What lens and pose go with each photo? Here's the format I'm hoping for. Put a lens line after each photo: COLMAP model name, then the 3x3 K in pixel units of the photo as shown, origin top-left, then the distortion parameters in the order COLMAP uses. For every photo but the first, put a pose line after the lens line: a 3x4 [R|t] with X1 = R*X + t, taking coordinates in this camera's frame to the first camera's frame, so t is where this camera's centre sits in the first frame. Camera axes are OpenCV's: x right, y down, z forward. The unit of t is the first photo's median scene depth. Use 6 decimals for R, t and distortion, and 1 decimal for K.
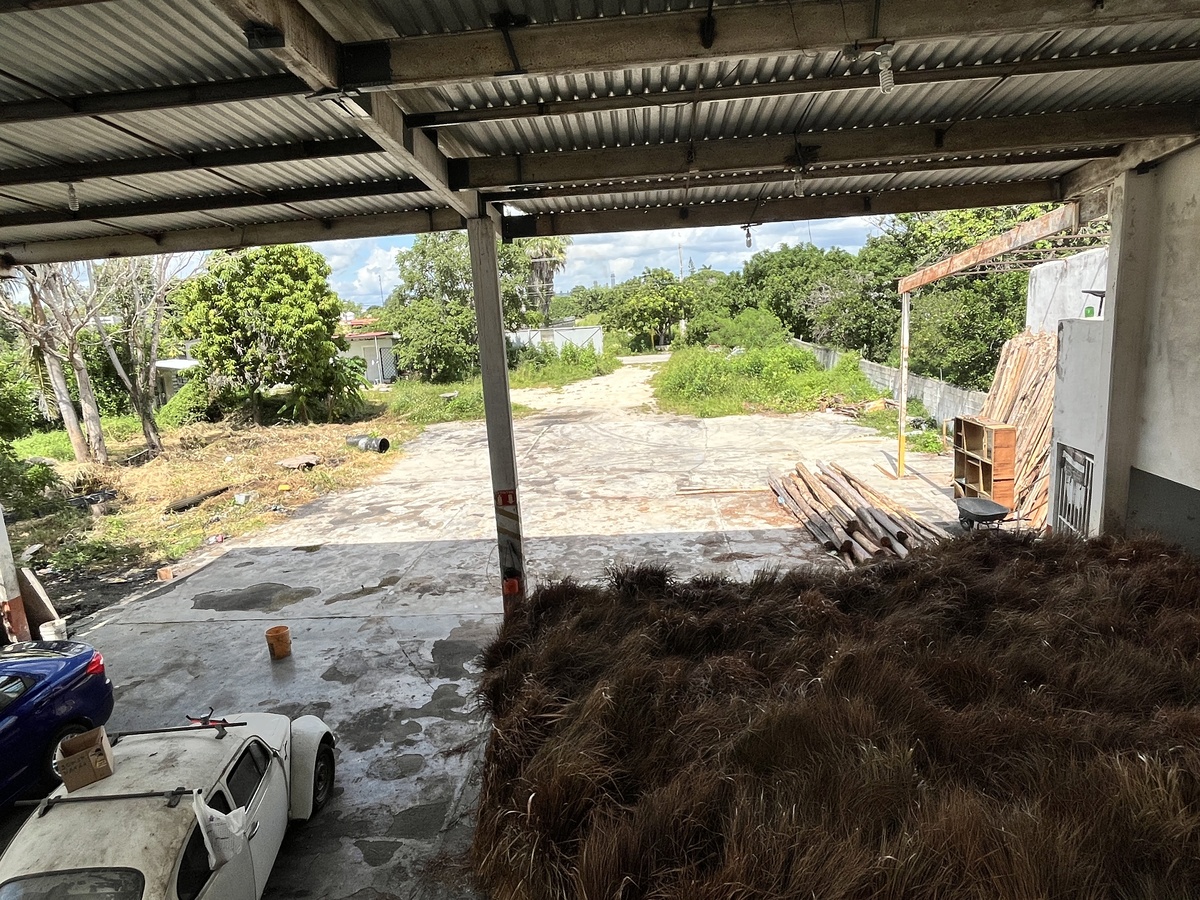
lens RADIAL K [[729.1, 0, 594.0], [0, 729.1, 452.7], [0, 0, 1]] dist [0.004240, -0.009852]
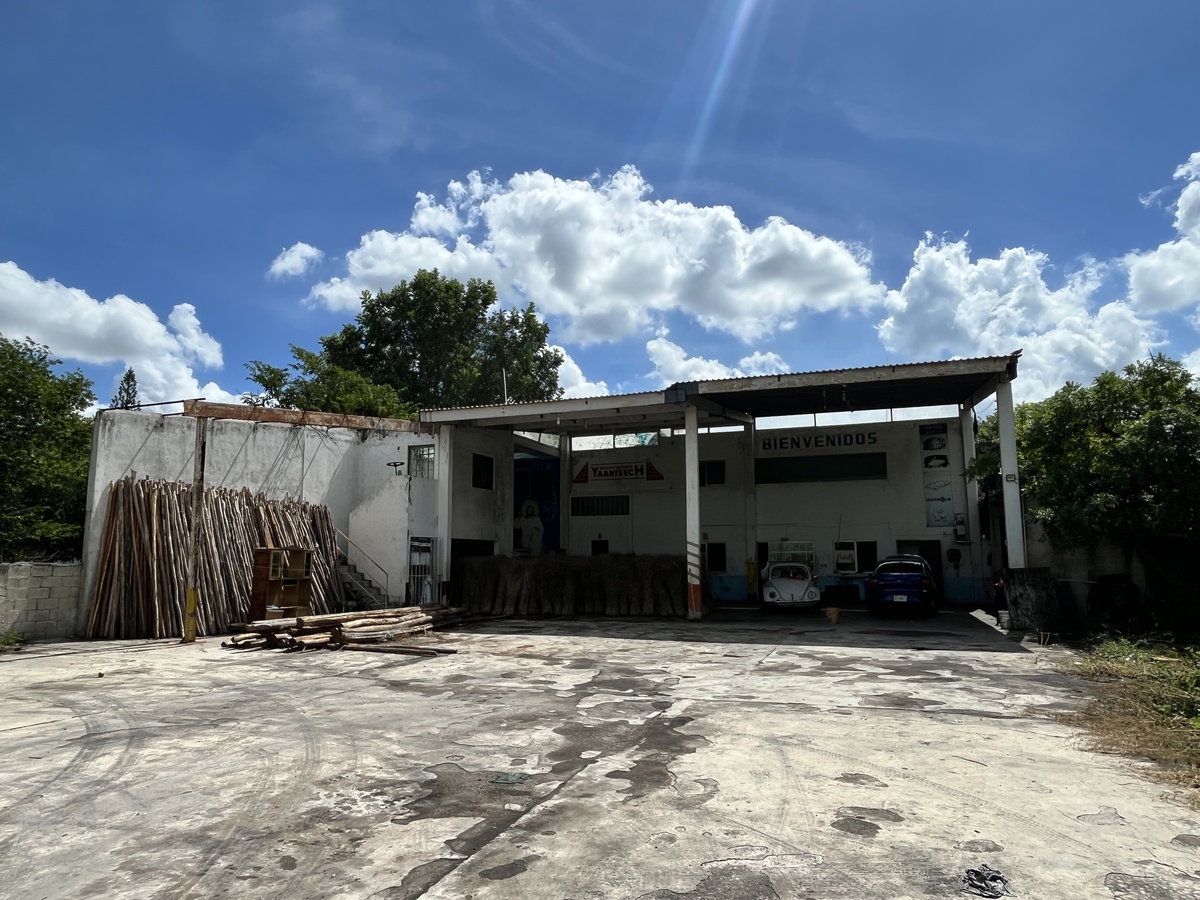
lens RADIAL K [[777.0, 0, 590.3], [0, 777.0, 443.5], [0, 0, 1]] dist [0.026289, -0.008935]
pose [[-0.957197, 0.108584, 0.268296, -0.240619], [0.118843, 0.992664, 0.022246, -0.146054], [-0.263912, 0.053179, -0.963080, 1.664614]]
